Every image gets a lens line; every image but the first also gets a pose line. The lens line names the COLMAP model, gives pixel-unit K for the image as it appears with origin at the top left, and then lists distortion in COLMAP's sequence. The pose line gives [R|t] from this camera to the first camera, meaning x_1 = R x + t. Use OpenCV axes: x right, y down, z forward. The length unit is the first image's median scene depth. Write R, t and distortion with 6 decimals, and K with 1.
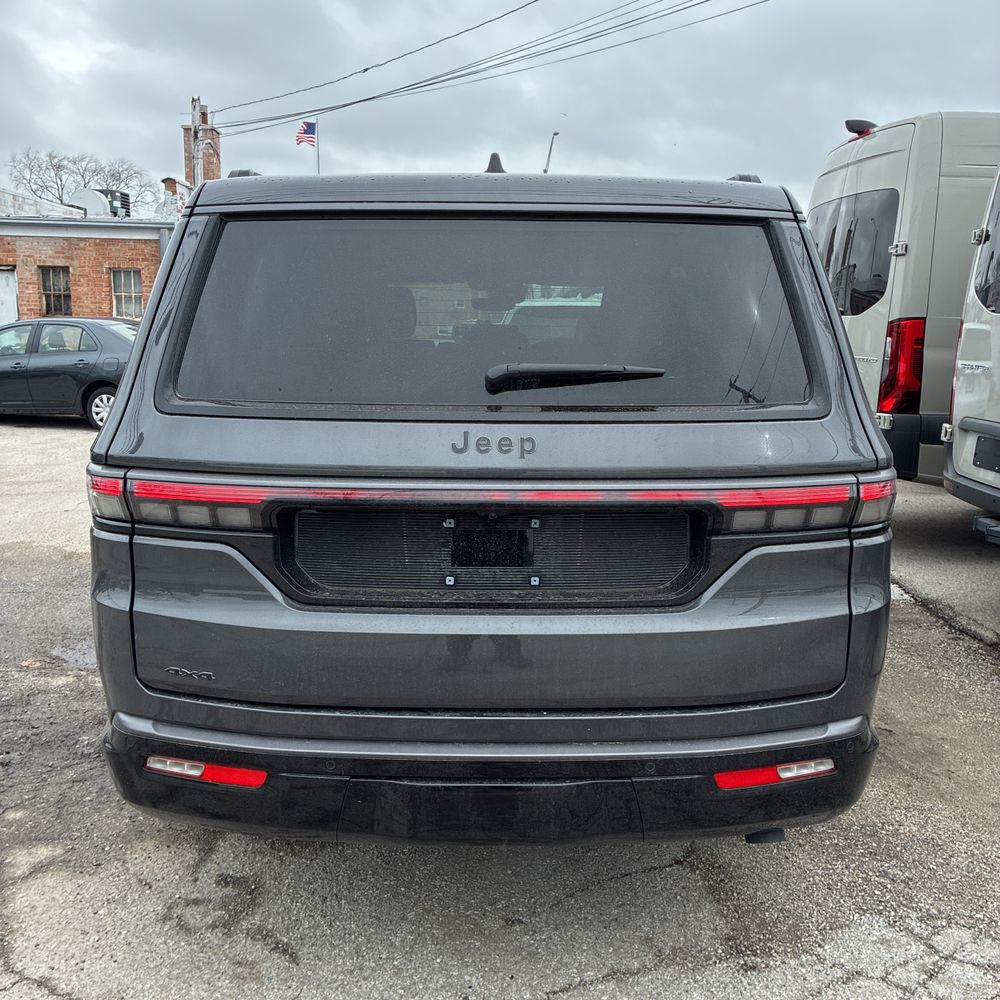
lens RADIAL K [[1006.0, 0, 500.7], [0, 1006.0, 494.9], [0, 0, 1]] dist [0.021942, 0.000000]
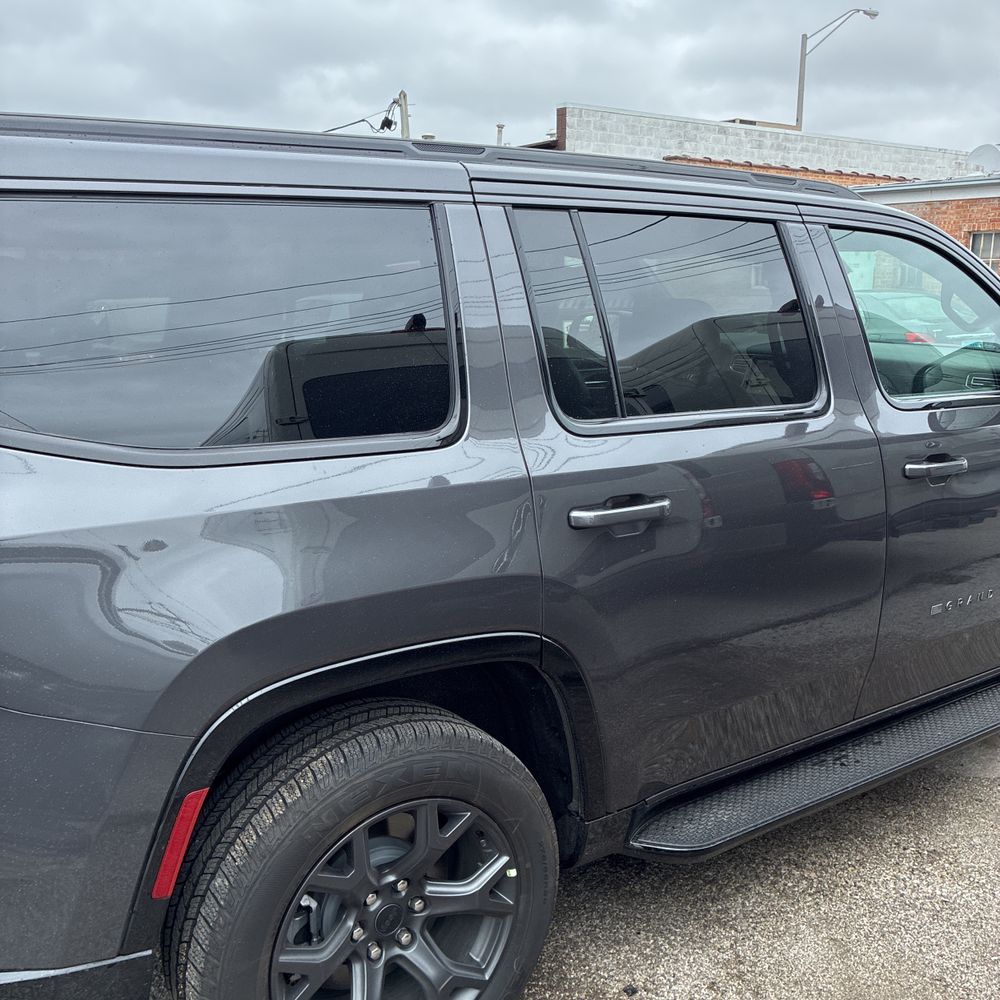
lens RADIAL K [[1006.0, 0, 505.8], [0, 1006.0, 494.7], [0, 0, 1]] dist [0.021942, 0.000000]
pose [[0.566450, 0.157063, -0.808990, 0.916051], [-0.130970, 0.986351, 0.099793, -0.195690], [0.813622, 0.049426, 0.579289, 1.009990]]
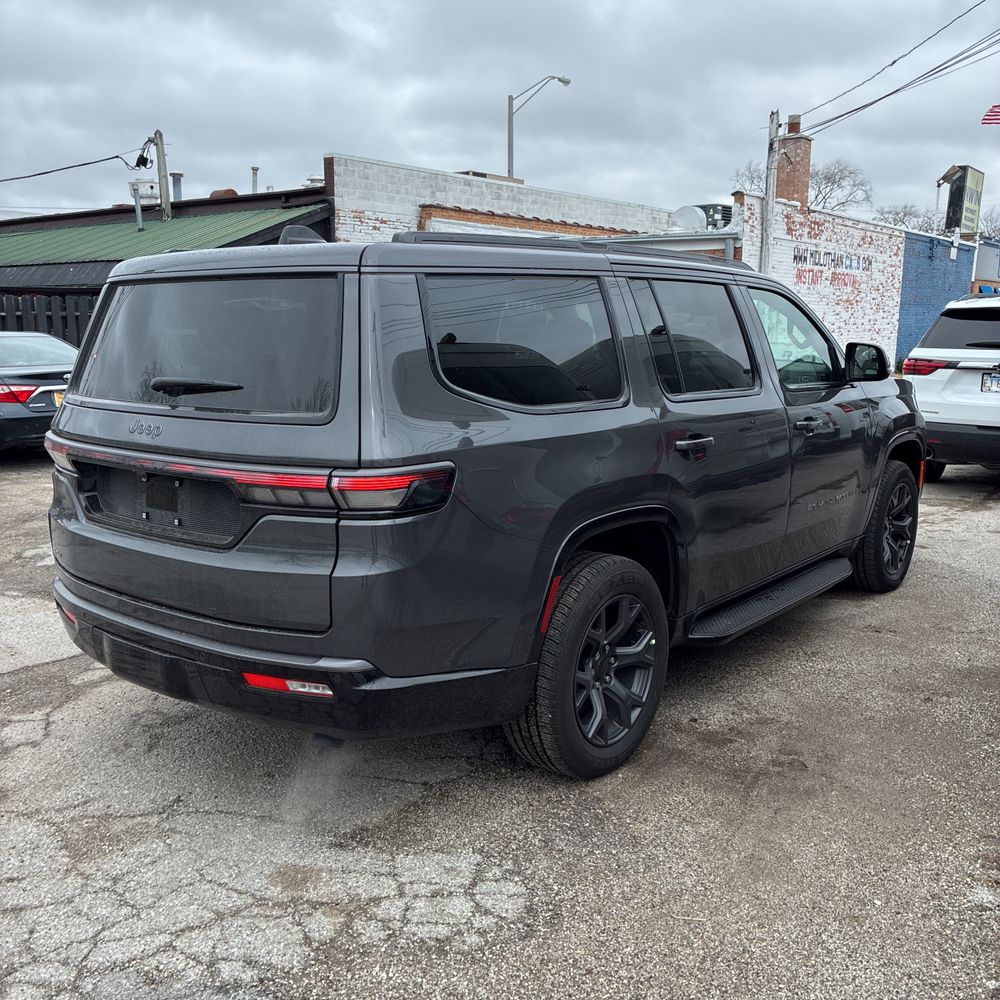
lens RADIAL K [[1006.0, 0, 499.5], [0, 1006.0, 501.6], [0, 0, 1]] dist [0.021942, 0.000000]
pose [[0.778791, 0.101240, -0.619059, 1.042630], [-0.096165, 0.994493, 0.041660, -0.041795], [0.619868, 0.027087, 0.784238, 0.087252]]
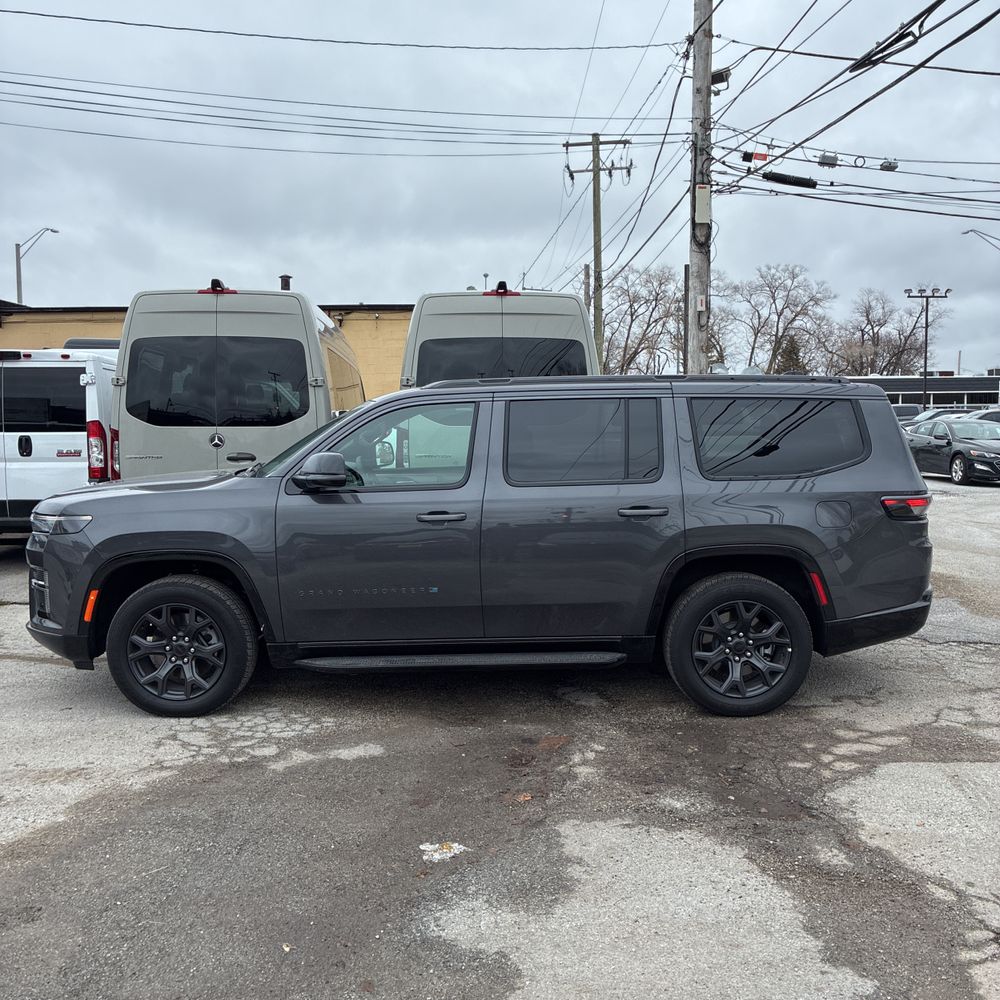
lens RADIAL K [[1006.0, 0, 497.2], [0, 1006.0, 497.6], [0, 0, 1]] dist [0.021942, 0.000000]
pose [[0.008879, -0.089478, 0.995949, -2.417123], [0.176686, 0.980458, 0.086511, -0.355003], [-0.984227, 0.175202, 0.024515, 1.623624]]
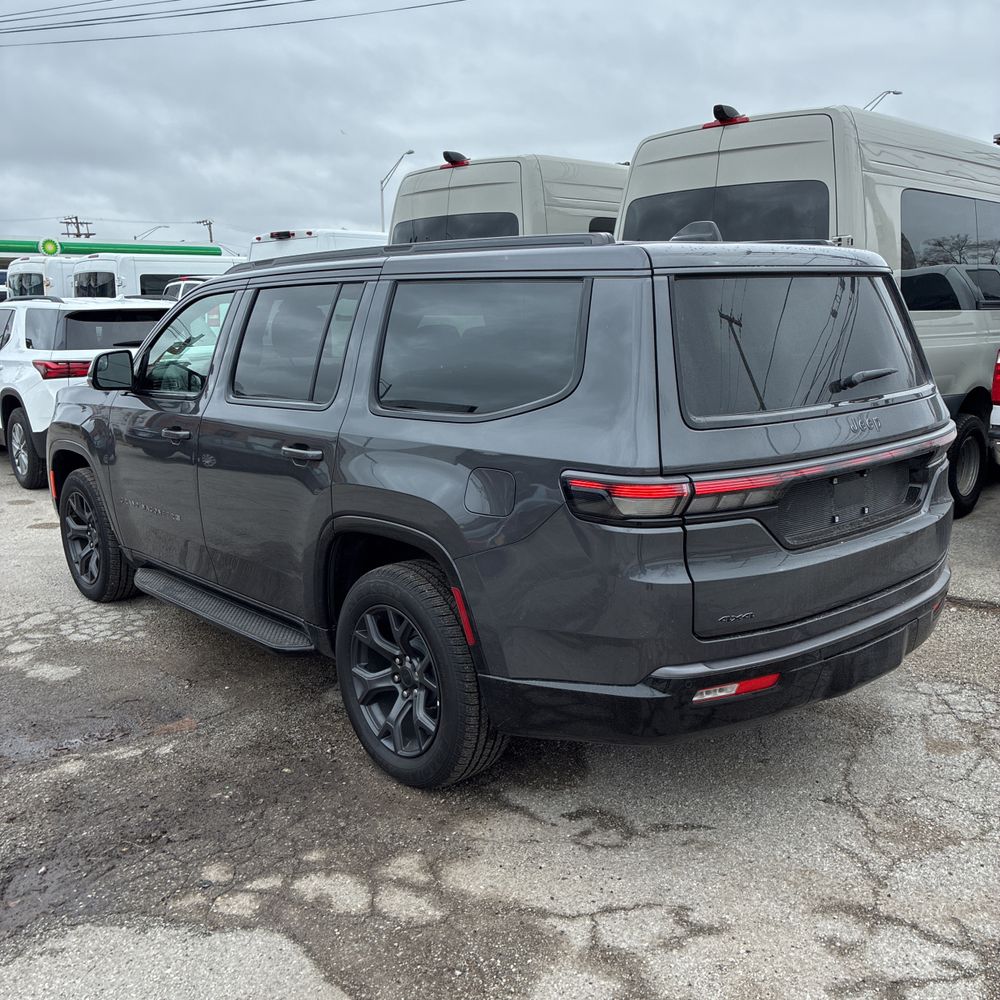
lens RADIAL K [[1006.0, 0, 495.7], [0, 1006.0, 508.3], [0, 0, 1]] dist [0.021942, 0.000000]
pose [[0.758185, -0.154547, 0.633460, -1.083768], [0.136270, 0.987608, 0.077849, -0.092195], [-0.637641, 0.027298, 0.769850, 0.123193]]
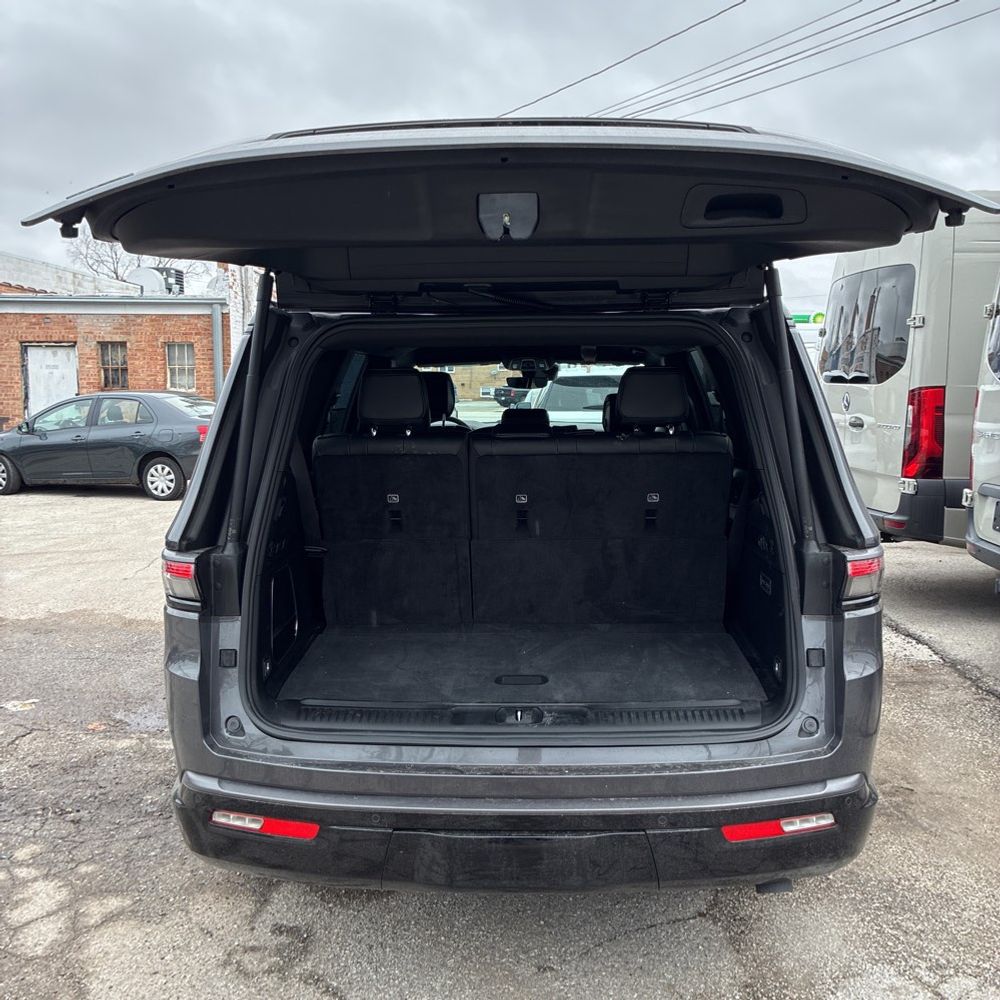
lens RADIAL K [[1006.0, 0, 503.4], [0, 1006.0, 495.9], [0, 0, 1]] dist [0.021942, 0.000000]
pose [[0.999088, -0.013085, -0.040640, 0.017821], [0.010756, 0.998316, -0.057012, -0.018570], [0.041317, 0.056523, 0.997546, -0.100277]]
